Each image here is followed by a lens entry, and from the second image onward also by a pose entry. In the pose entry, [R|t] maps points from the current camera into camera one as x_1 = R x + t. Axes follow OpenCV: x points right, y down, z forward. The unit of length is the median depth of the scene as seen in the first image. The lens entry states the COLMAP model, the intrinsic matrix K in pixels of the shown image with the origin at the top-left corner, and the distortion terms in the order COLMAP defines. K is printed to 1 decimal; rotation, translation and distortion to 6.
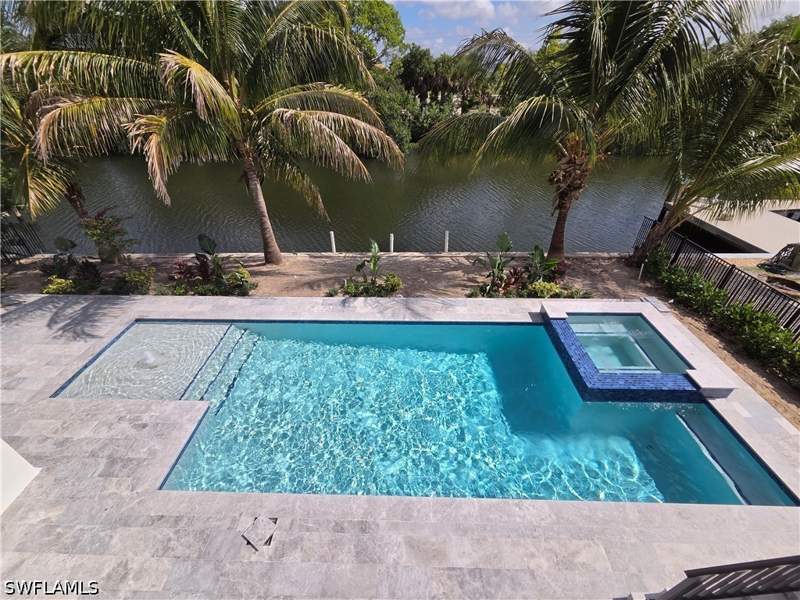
lens RADIAL K [[328.2, 0, 401.1], [0, 328.2, 298.8], [0, 0, 1]] dist [-0.001716, -0.000136]
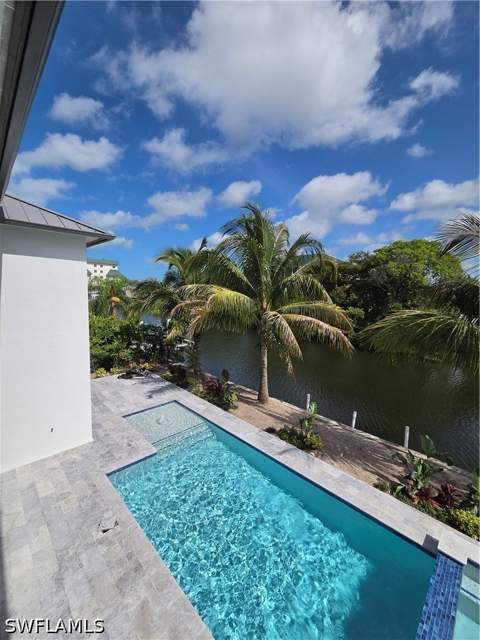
lens RADIAL K [[262.5, 0, 240.0], [0, 262.5, 320.0], [0, 0, 1]] dist [-0.001716, -0.000136]
pose [[0.720746, 0.105649, -0.685101, 0.400396], [-0.420936, 0.851942, -0.311460, -0.016317], [0.550761, 0.512867, 0.658506, -0.014197]]
